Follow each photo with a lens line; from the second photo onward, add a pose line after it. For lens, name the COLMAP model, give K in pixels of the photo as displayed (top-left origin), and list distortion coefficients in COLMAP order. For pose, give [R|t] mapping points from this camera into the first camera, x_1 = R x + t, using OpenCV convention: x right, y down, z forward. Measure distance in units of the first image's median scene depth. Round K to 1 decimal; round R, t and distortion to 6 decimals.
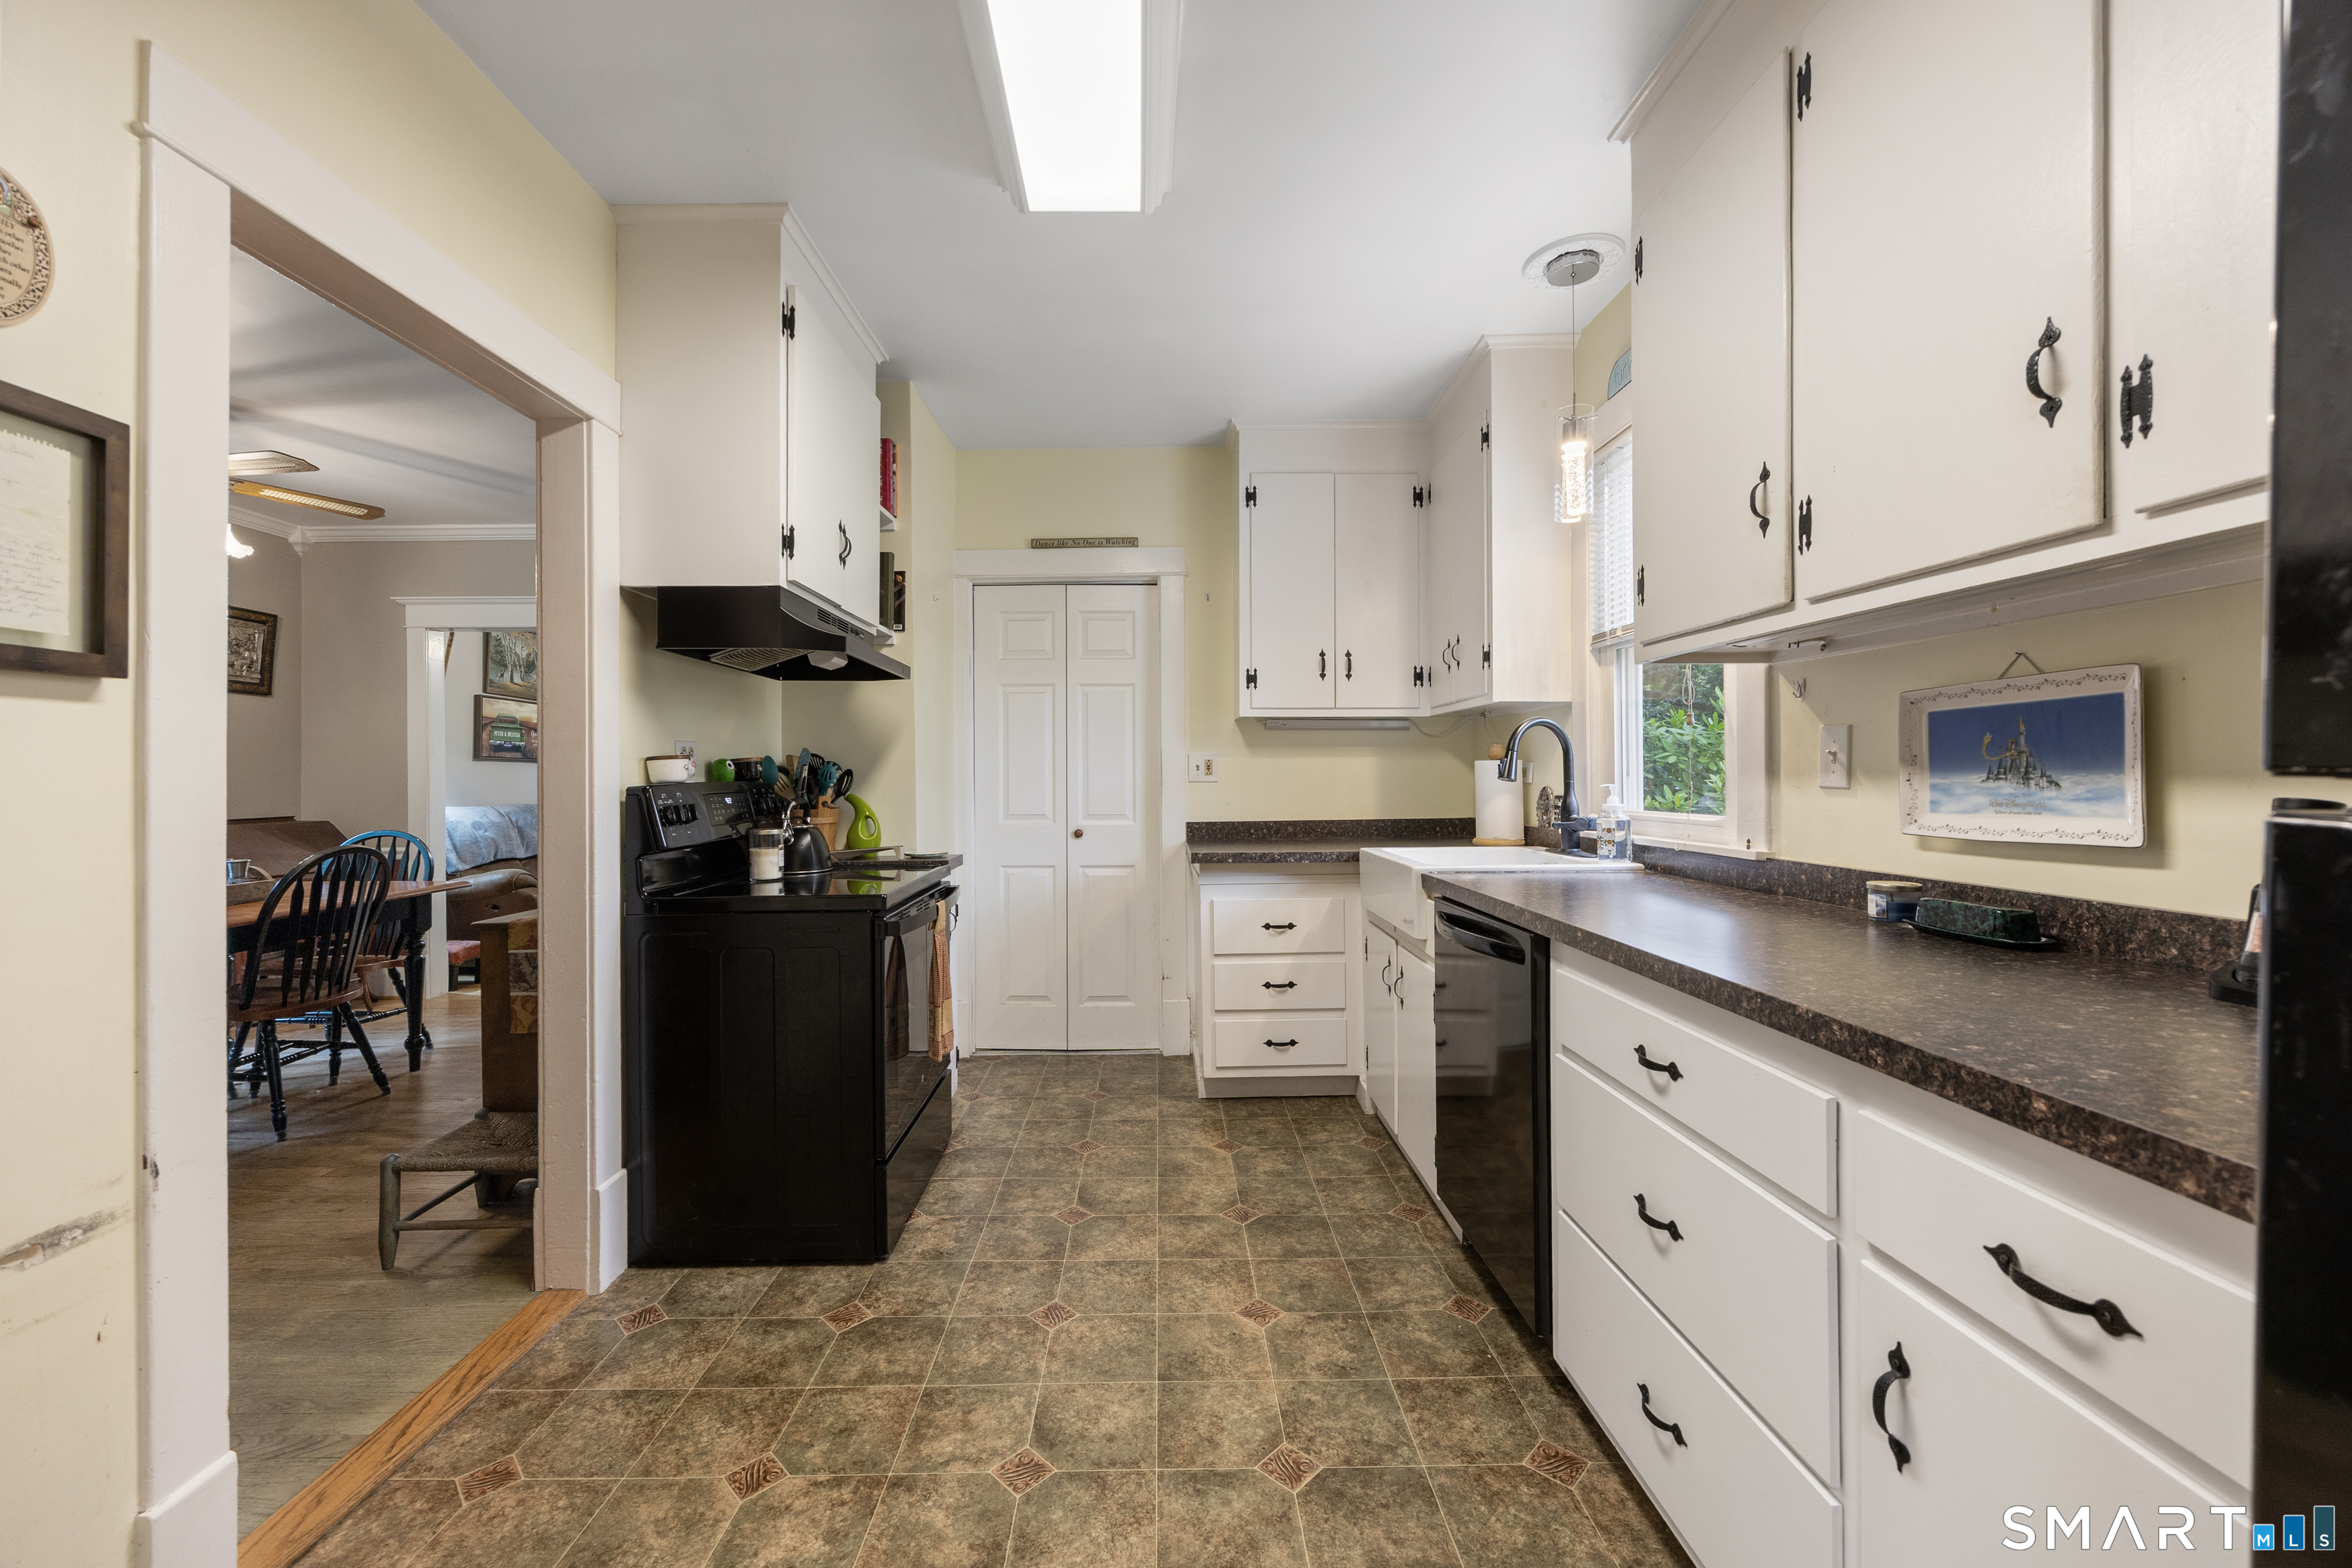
lens RADIAL K [[906.6, 0, 1162.4], [0, 906.6, 767.0], [0, 0, 1]] dist [-0.002869, -0.000123]
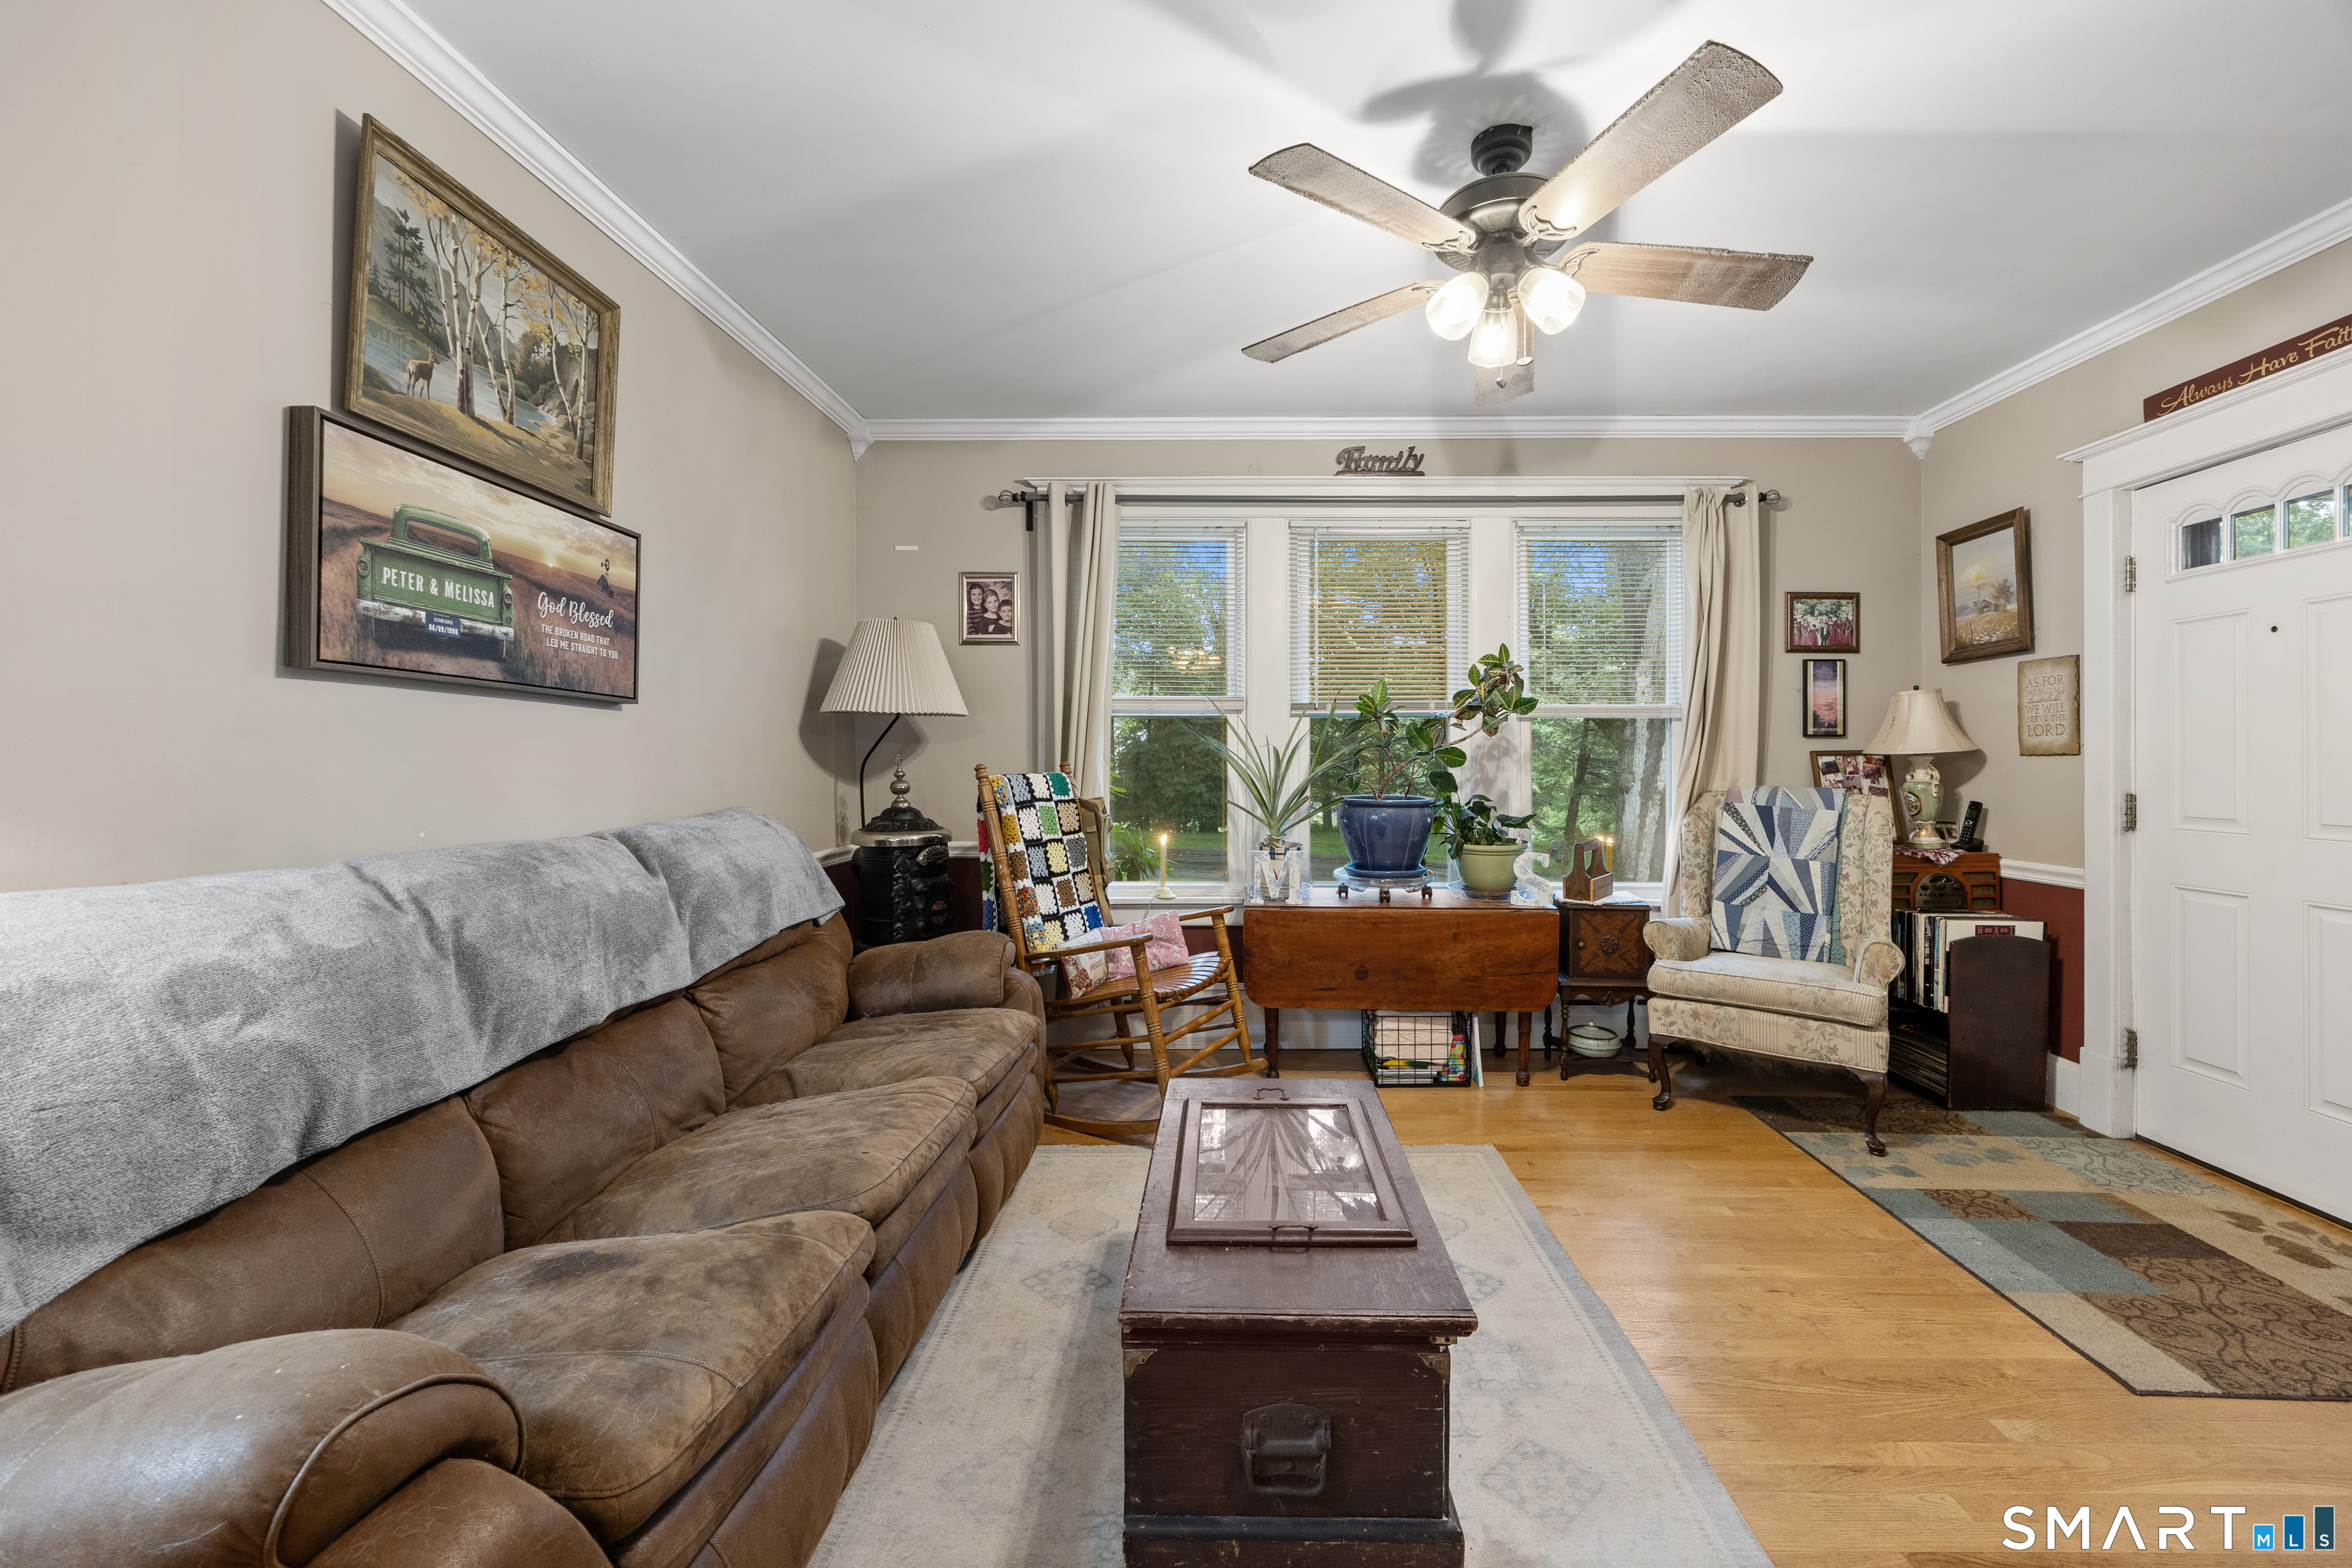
lens RADIAL K [[936.6, 0, 1230.5], [0, 936.6, 759.3], [0, 0, 1]] dist [-0.000831, -0.000210]
pose [[0.999677, 0.008154, -0.024081, -0.553175], [-0.008005, 0.999948, 0.006280, 0.013290], [0.024131, -0.006085, 0.999690, 0.835581]]
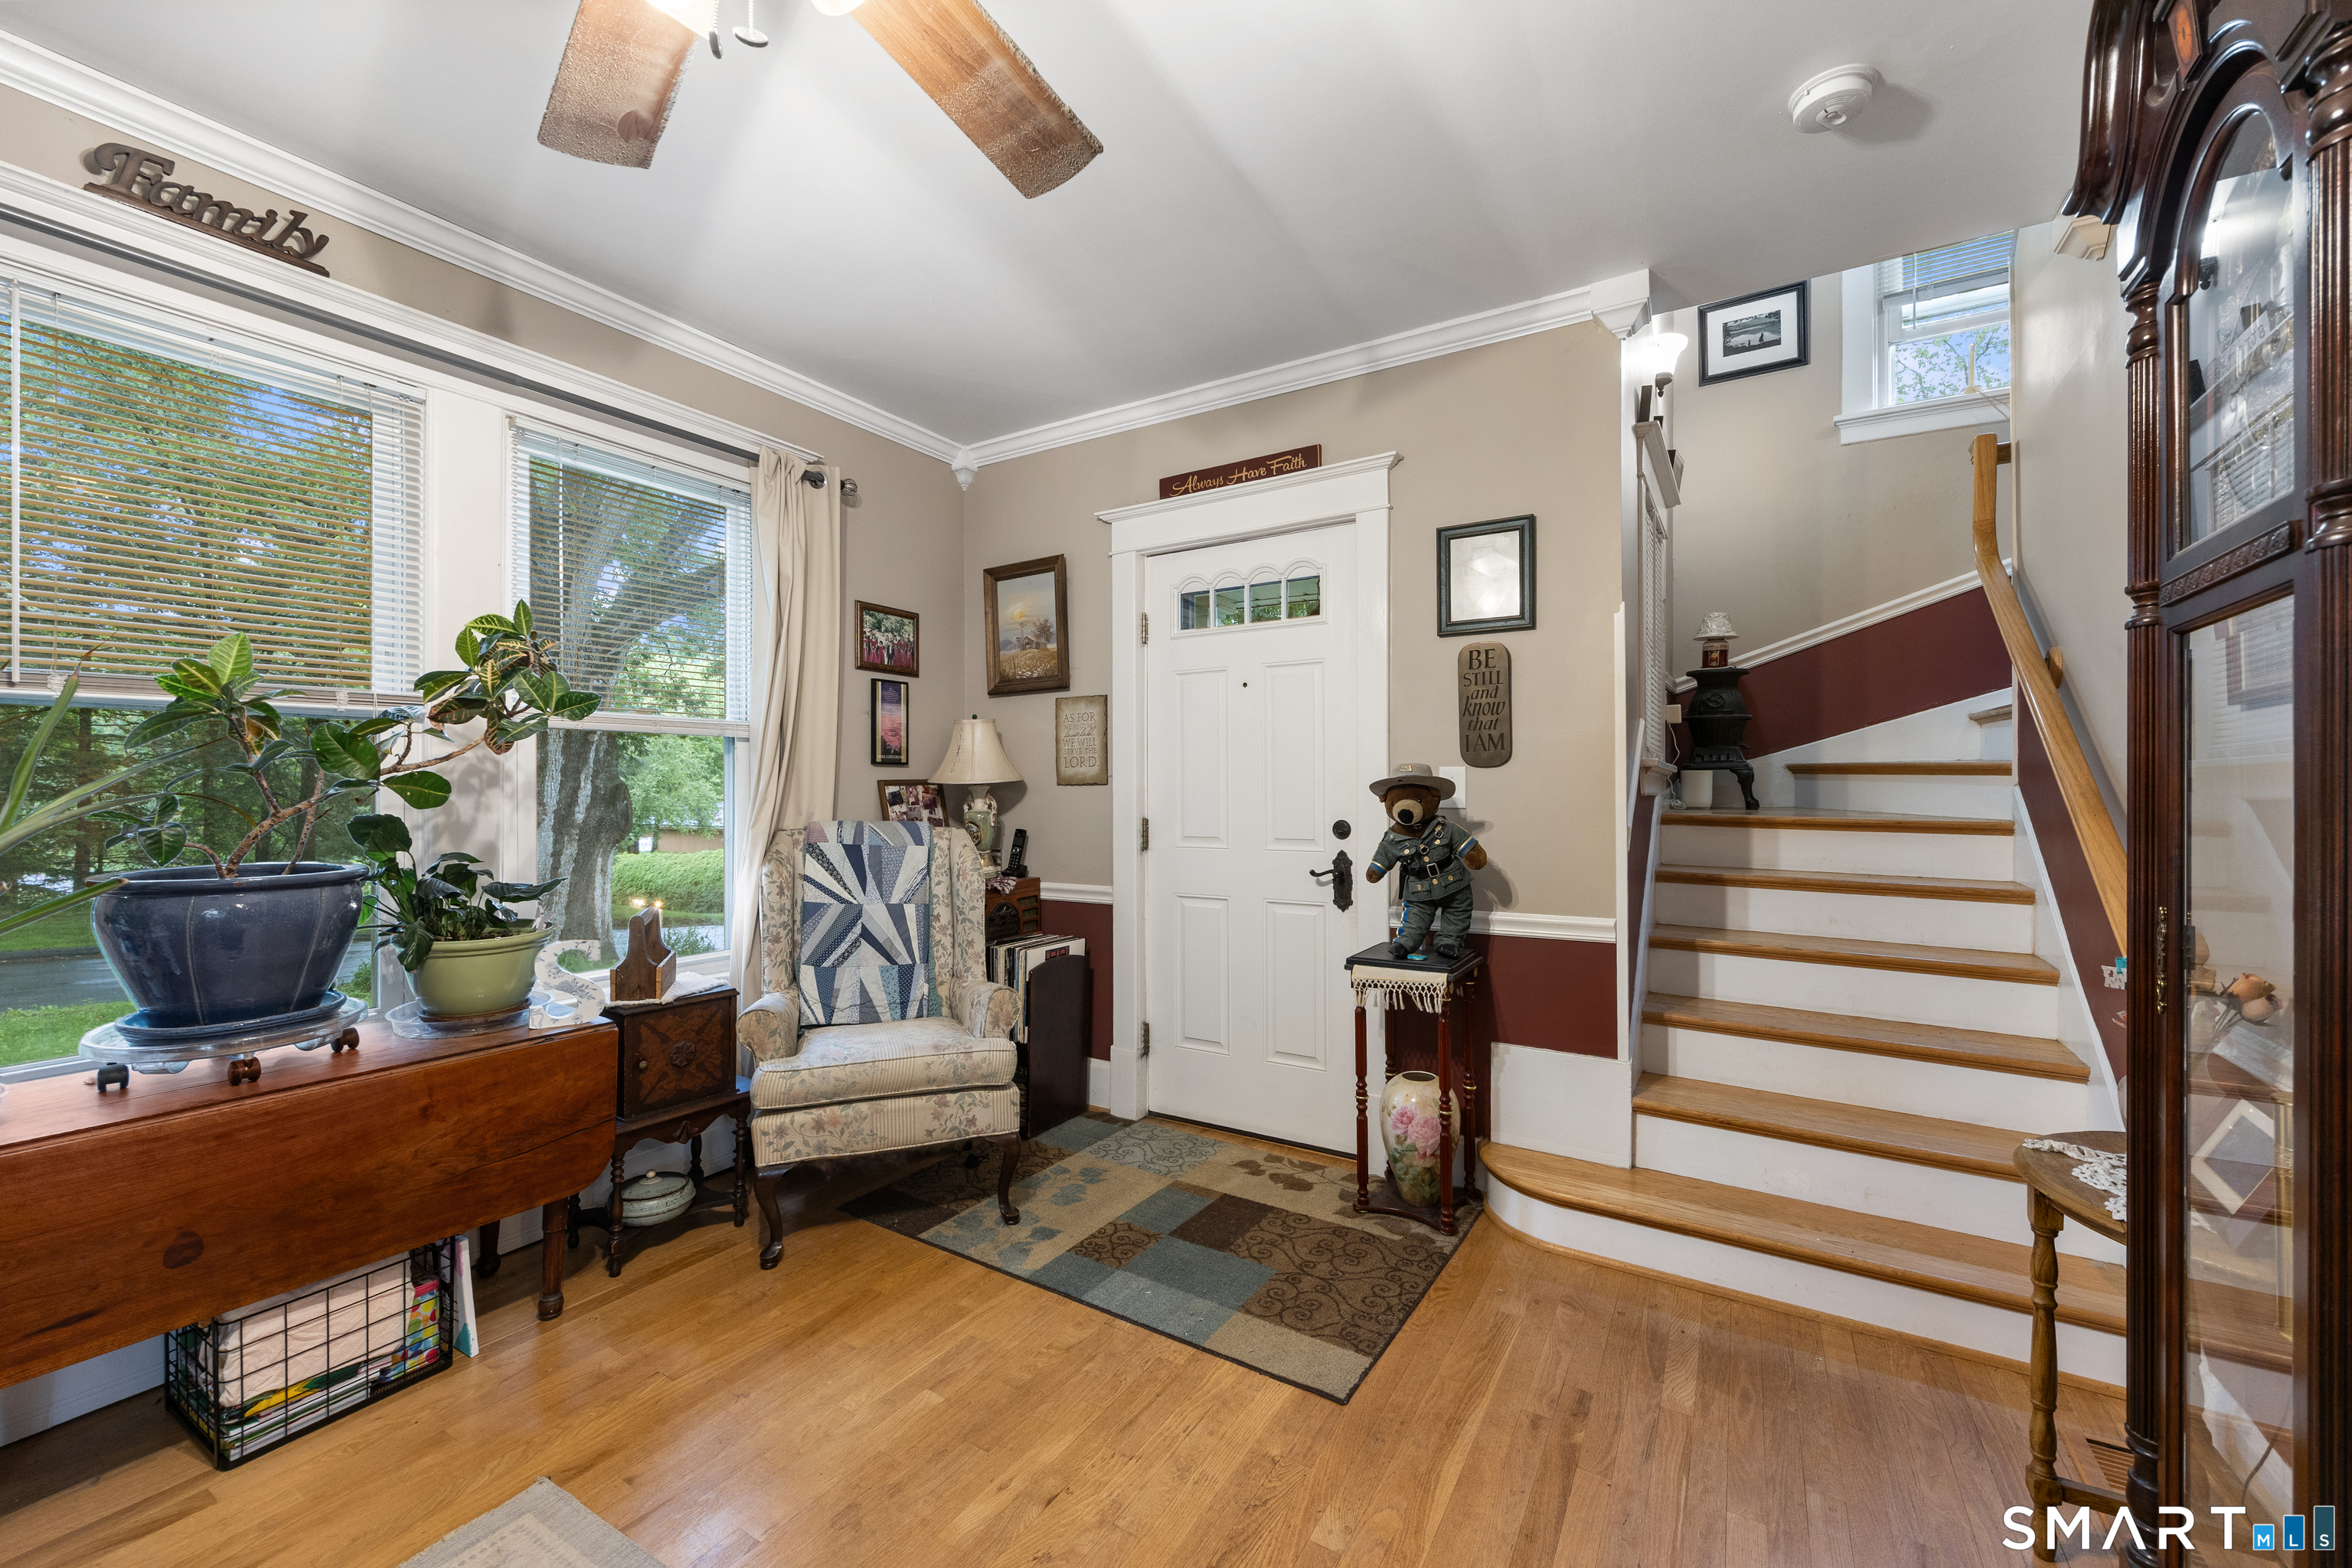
lens RADIAL K [[934.0, 0, 1181.4], [0, 934.0, 781.4], [0, 0, 1]] dist [0.000135, 0.000110]
pose [[0.534187, 0.009389, 0.845314, -0.561254], [-0.005678, 0.999956, -0.007519, 0.012429], [-0.845347, -0.000783, 0.534217, 1.030948]]
